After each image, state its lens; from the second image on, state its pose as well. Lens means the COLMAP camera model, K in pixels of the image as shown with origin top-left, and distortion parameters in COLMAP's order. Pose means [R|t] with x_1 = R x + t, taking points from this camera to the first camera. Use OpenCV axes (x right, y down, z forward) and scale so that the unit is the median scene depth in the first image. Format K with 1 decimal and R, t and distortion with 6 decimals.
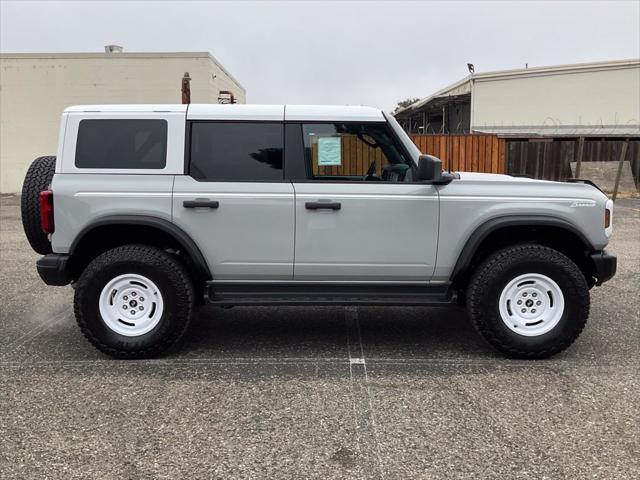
lens RADIAL K [[710.7, 0, 319.0], [0, 710.7, 222.9], [0, 0, 1]] dist [0.112255, -0.246906]
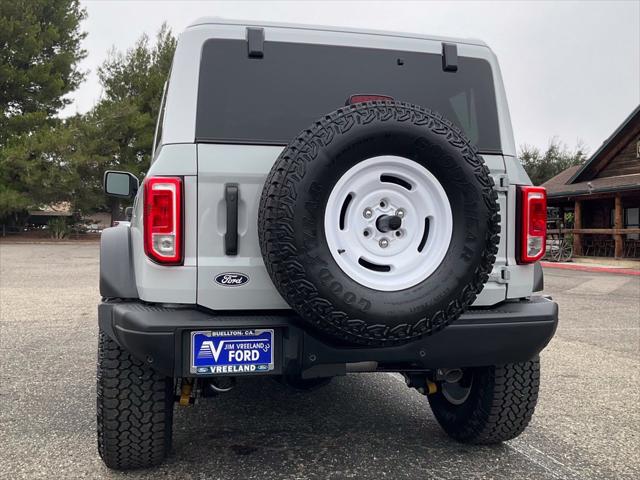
lens RADIAL K [[668.9, 0, 341.7], [0, 668.9, 238.9], [0, 0, 1]] dist [0.092565, -0.195097]
pose [[-0.292885, -0.001687, 0.956146, -0.844215], [0.085056, 0.995988, 0.027811, -0.031968], [-0.952357, 0.089471, -0.291566, 1.309821]]
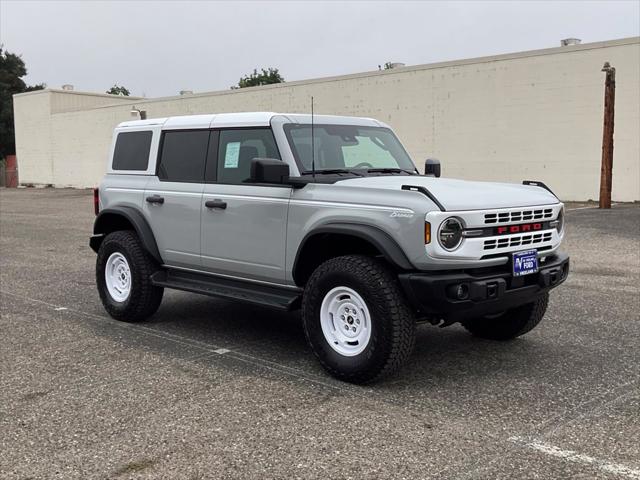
lens RADIAL K [[796.0, 0, 304.6], [0, 796.0, 215.1], [0, 0, 1]] dist [0.060973, 0.000613]
pose [[0.686903, 0.046072, -0.725288, 0.977828], [-0.063326, 0.997987, 0.003420, -0.021022], [0.723985, 0.043580, 0.688437, 0.252733]]
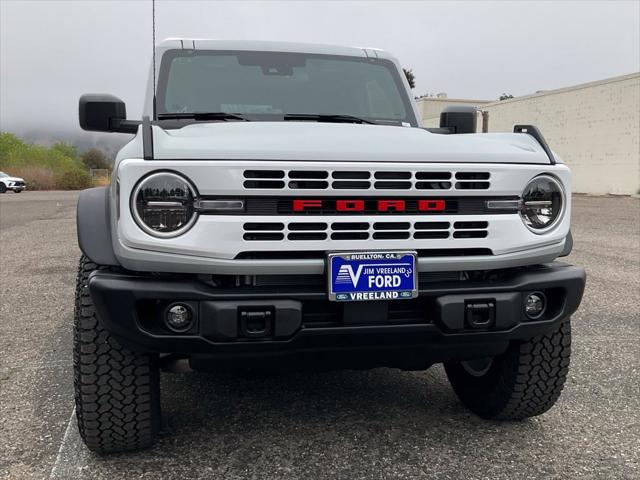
lens RADIAL K [[710.7, 0, 319.0], [0, 710.7, 222.9], [0, 0, 1]] dist [0.112255, -0.246906]
pose [[0.214547, 0.074563, -0.973863, 0.855820], [-0.100660, 0.993460, 0.053888, -0.028209], [0.971513, 0.086468, 0.220650, 1.038497]]
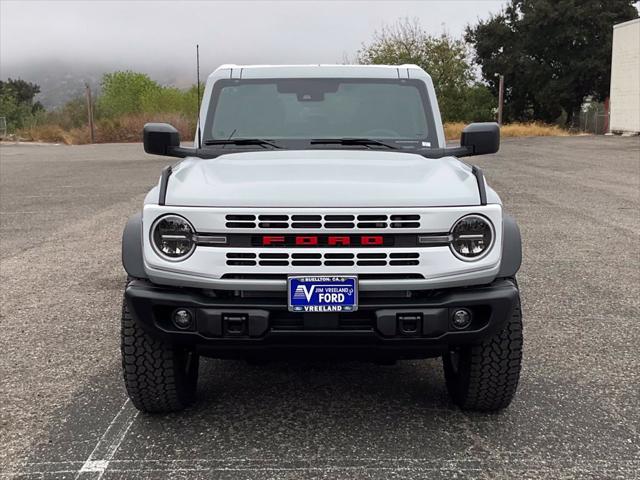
lens RADIAL K [[906.4, 0, 354.7], [0, 906.4, 239.1], [0, 0, 1]] dist [0.024535, 0.050282]
pose [[0.025084, 0.150259, -0.988328, 1.176948], [-0.098251, 0.984224, 0.147141, -0.134753], [0.994845, 0.093414, 0.039452, 1.166809]]
